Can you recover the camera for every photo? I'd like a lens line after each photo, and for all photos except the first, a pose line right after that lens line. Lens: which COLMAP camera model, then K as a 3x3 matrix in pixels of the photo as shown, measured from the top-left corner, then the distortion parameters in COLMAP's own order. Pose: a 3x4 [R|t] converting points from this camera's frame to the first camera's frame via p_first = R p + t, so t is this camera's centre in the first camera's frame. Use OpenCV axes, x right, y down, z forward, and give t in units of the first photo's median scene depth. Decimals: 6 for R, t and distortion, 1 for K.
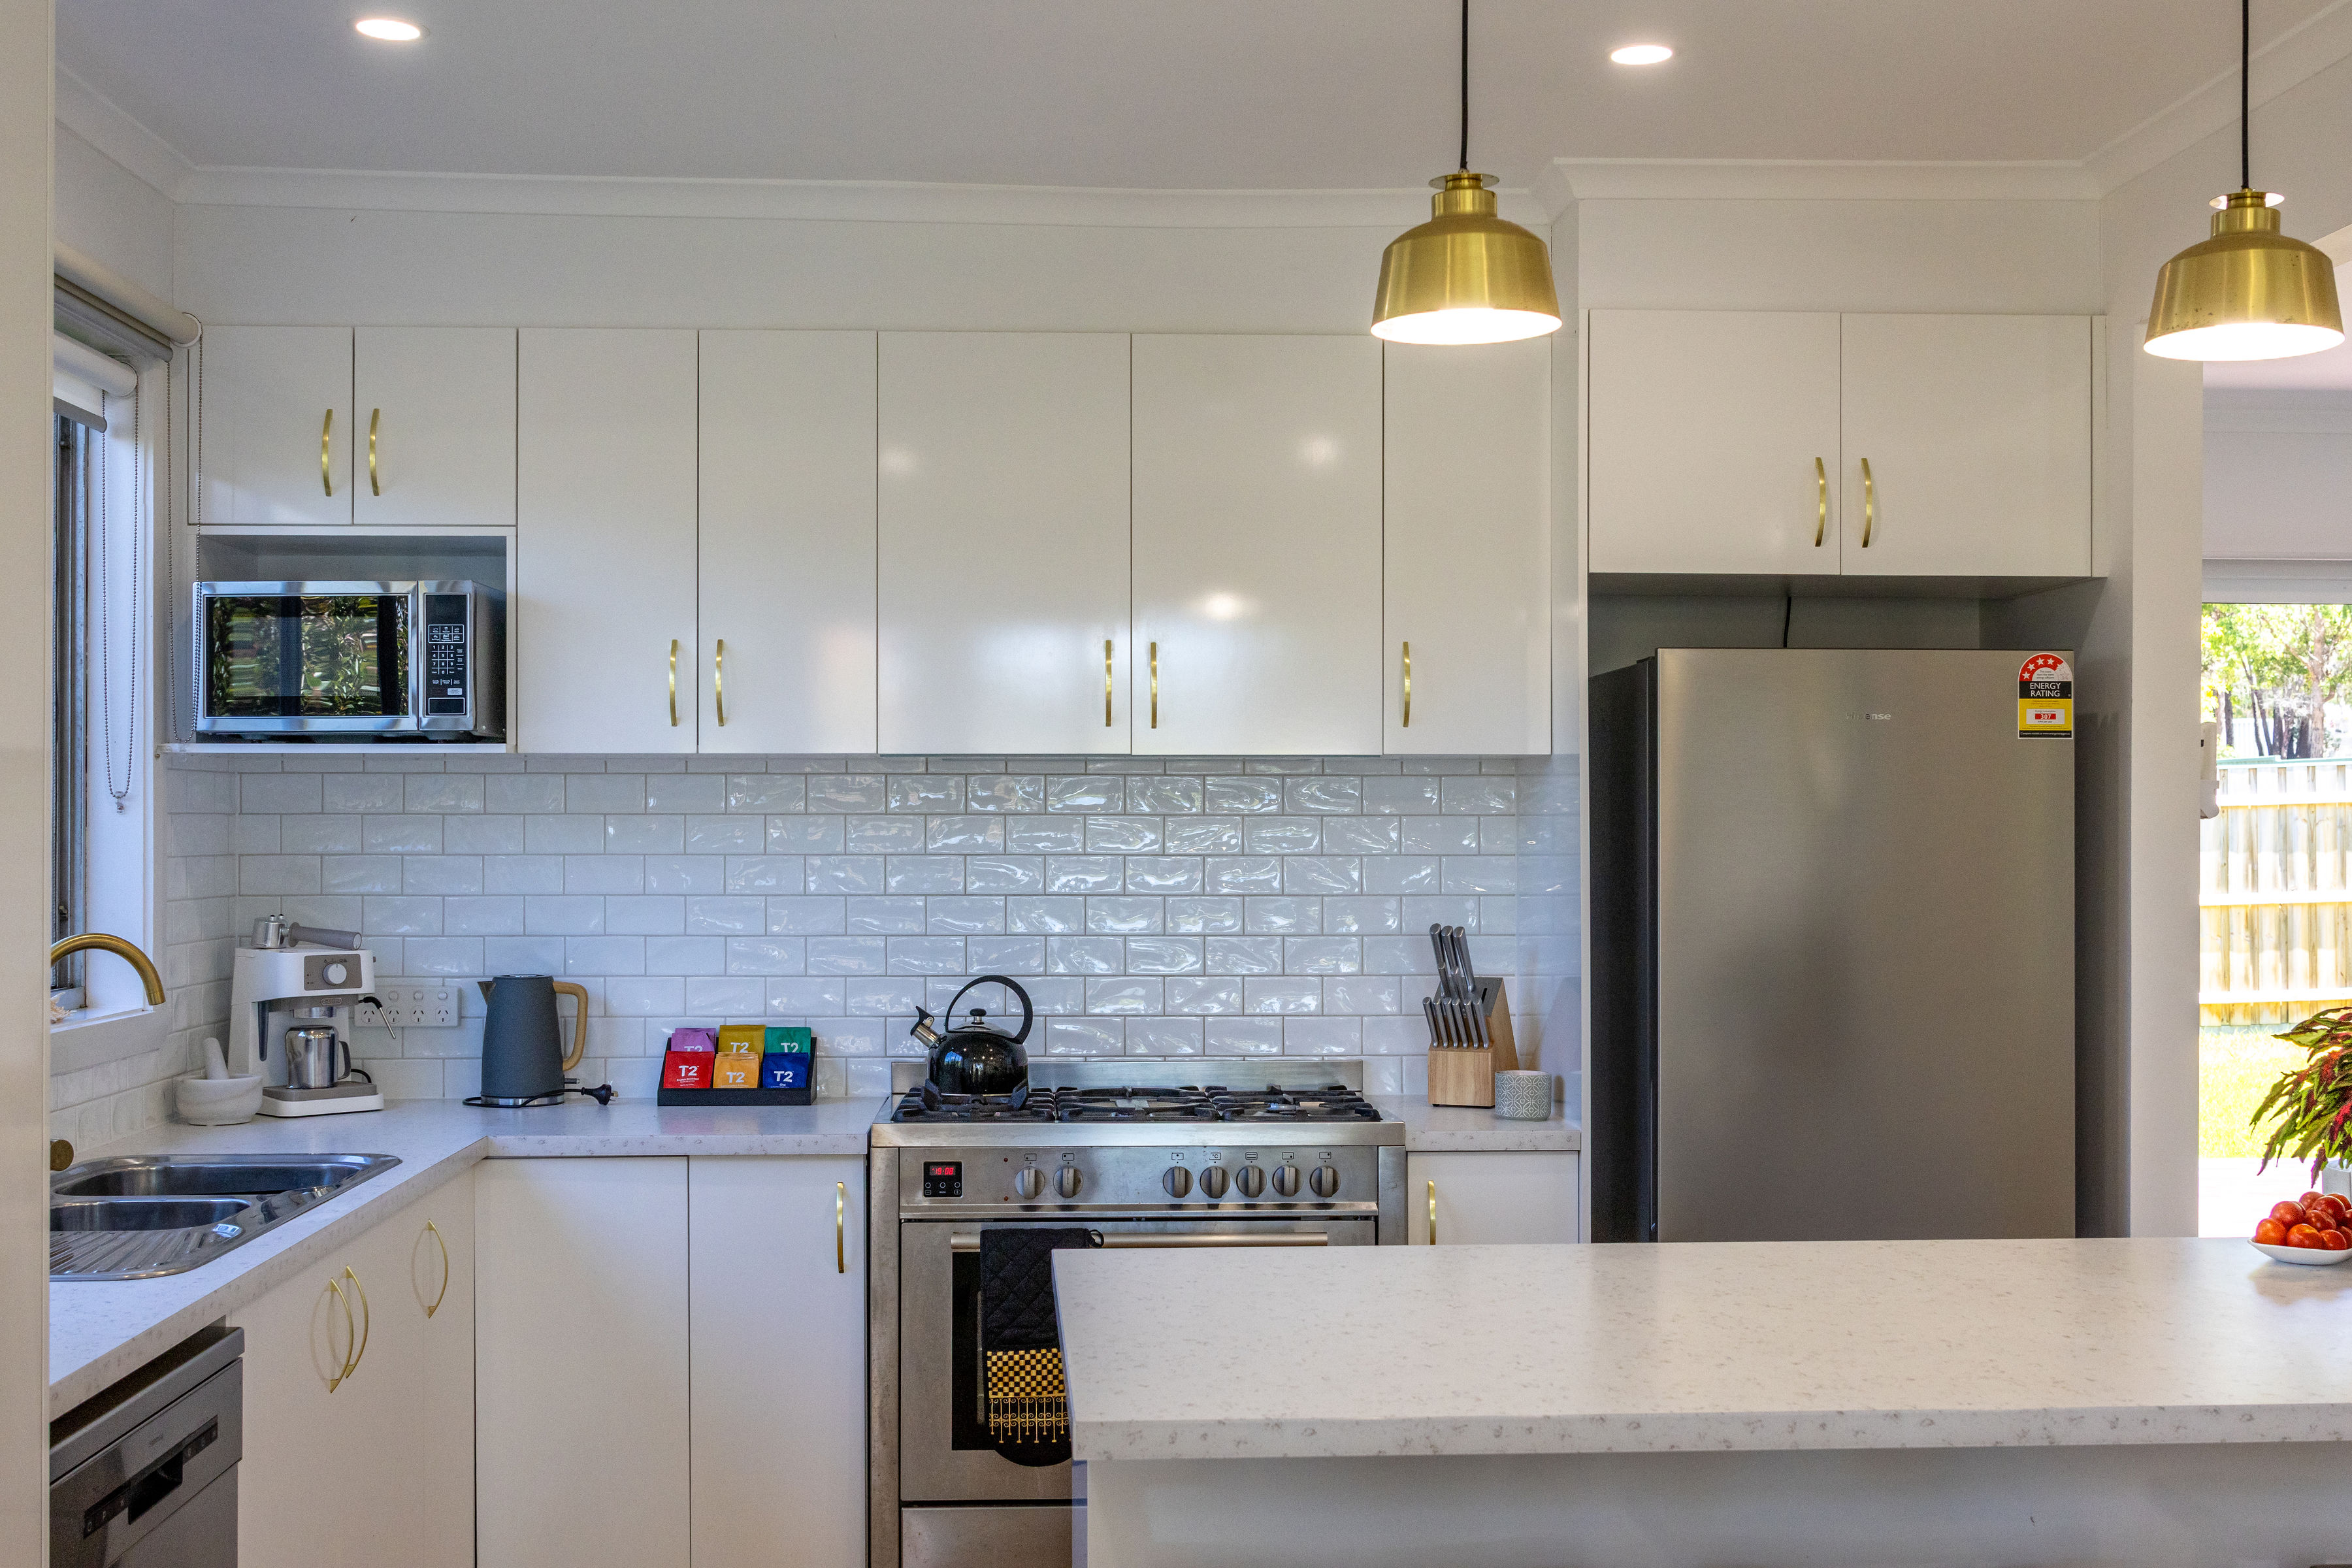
lens RADIAL K [[2607.6, 0, 1162.0], [0, 2607.6, 804.6], [0, 0, 1]] dist [0.012280, 0.000000]
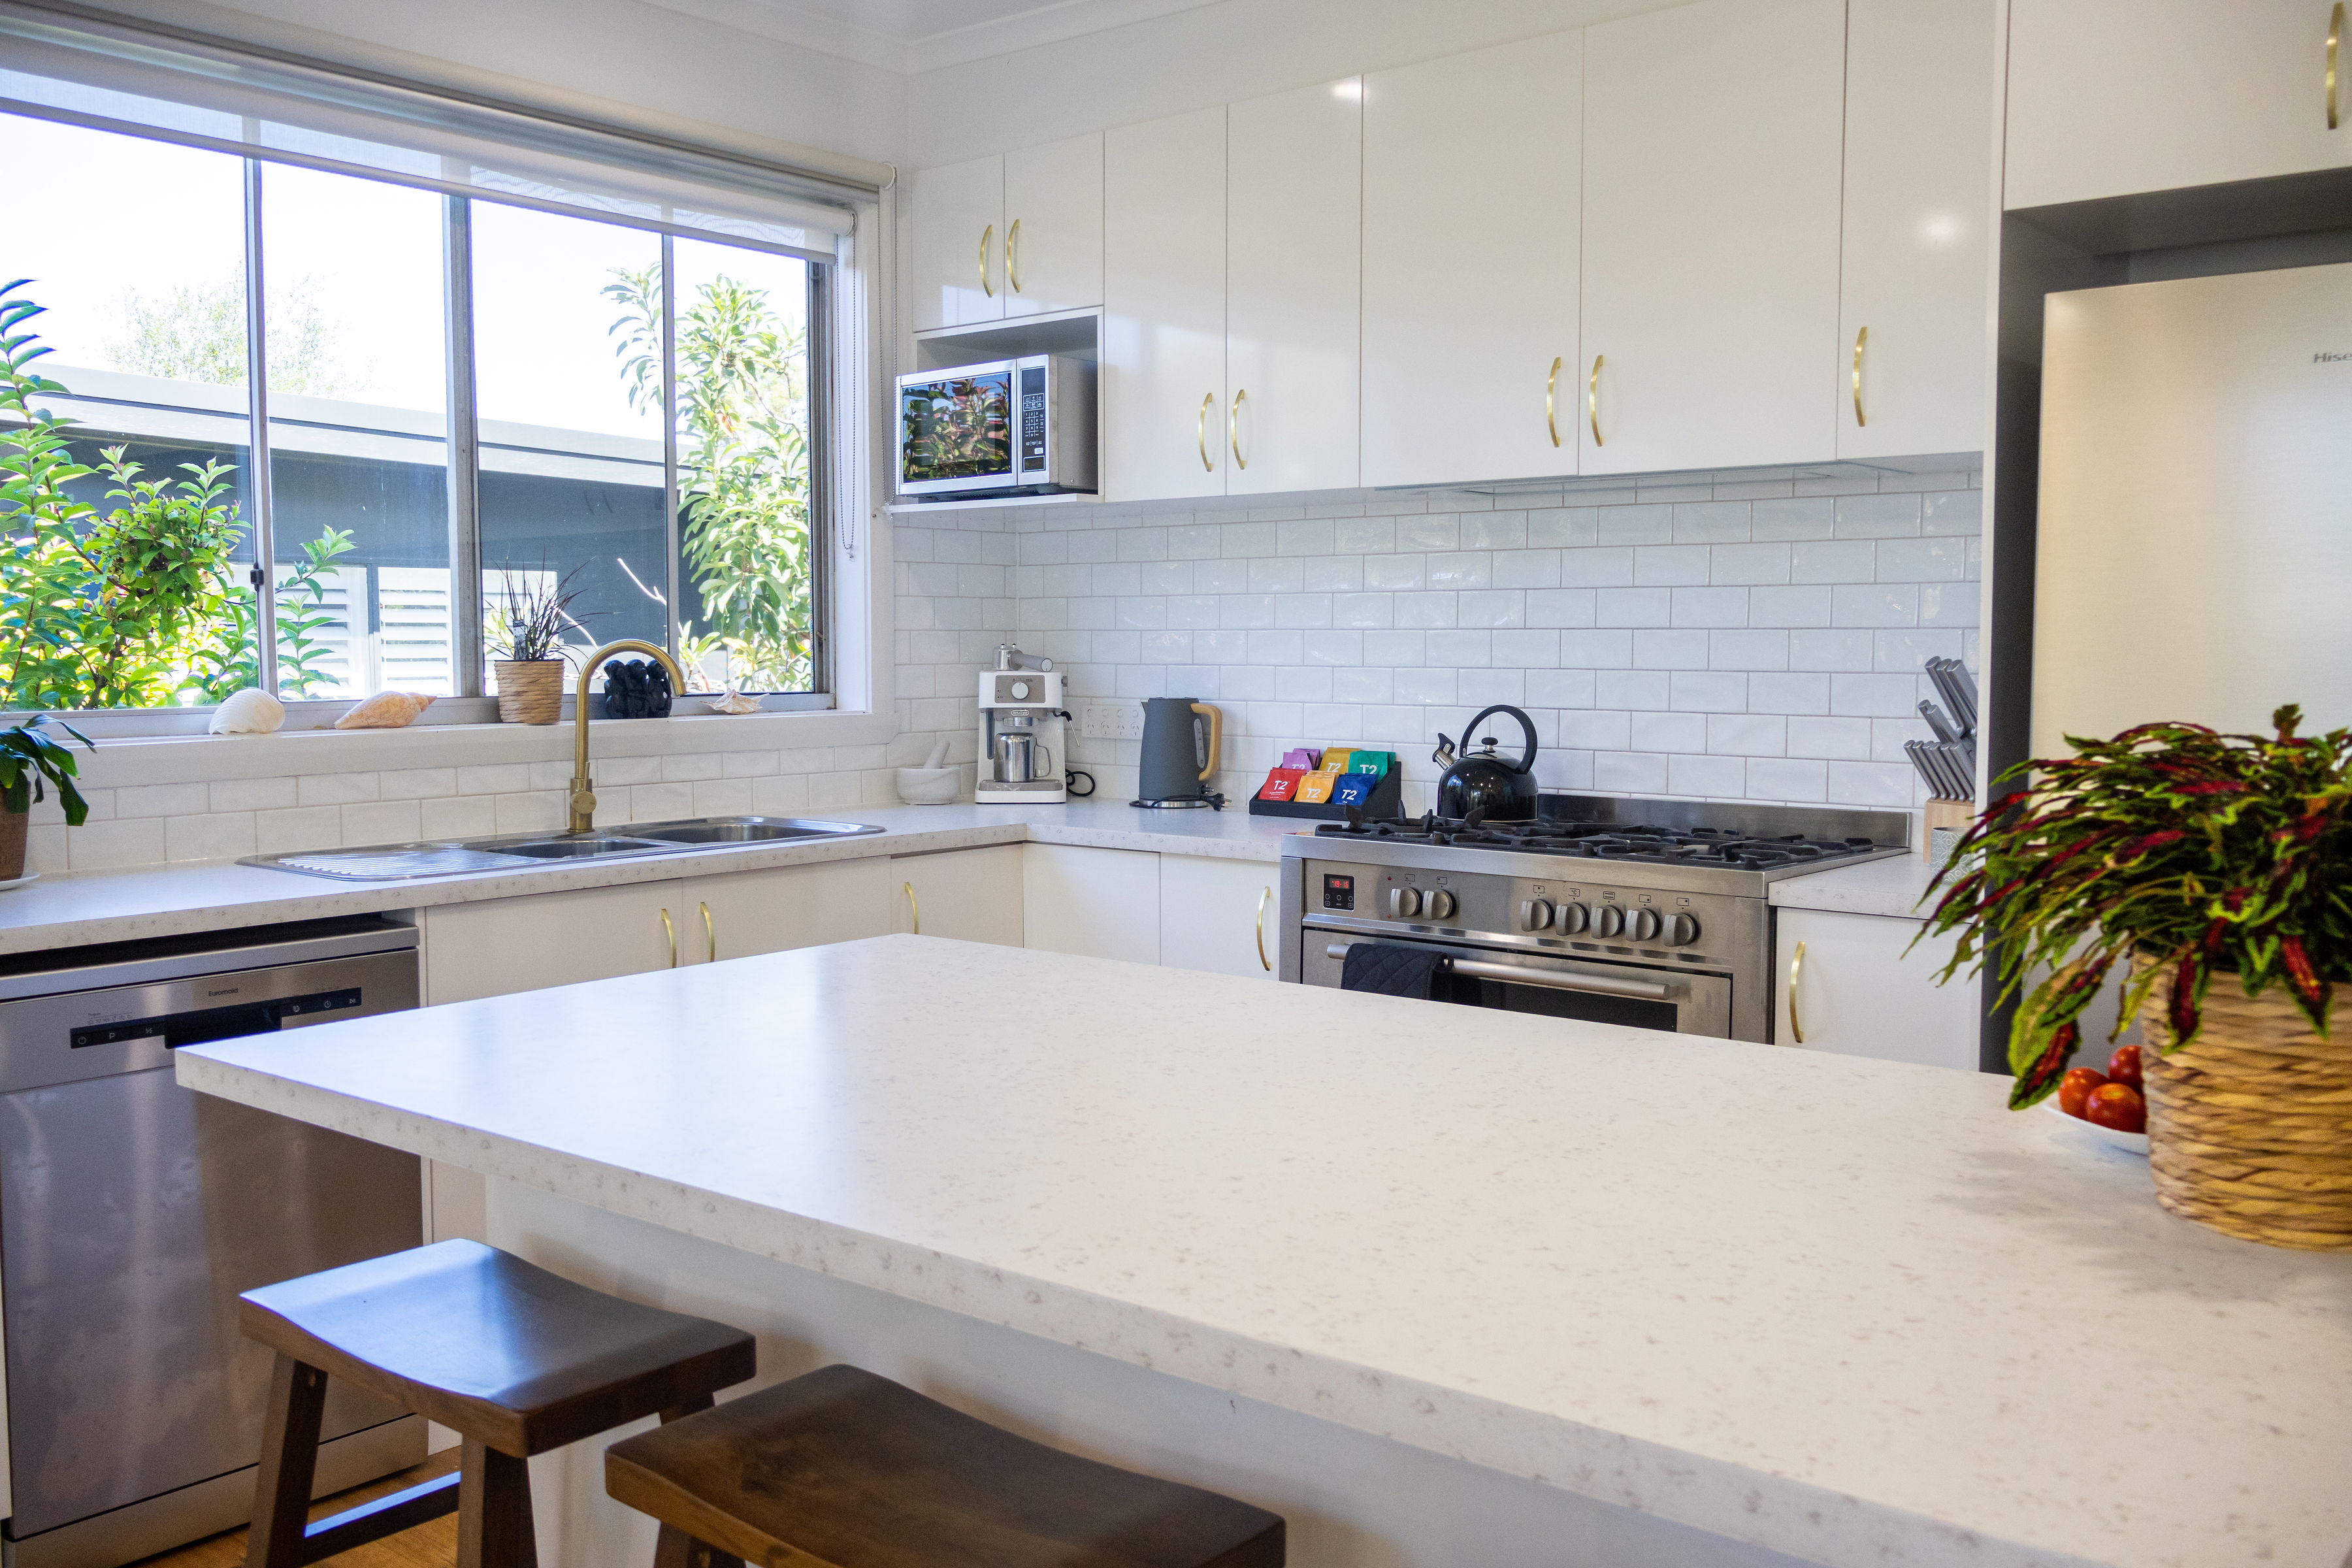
lens RADIAL K [[2044.7, 0, 1175.6], [0, 2044.7, 765.5], [0, 0, 1]] dist [-0.005409, 0.028078]
pose [[0.731957, 0.040921, -0.680121, 0.400568], [0.004986, 0.997846, 0.065404, 0.037877], [0.681333, -0.051264, 0.730176, 0.345756]]
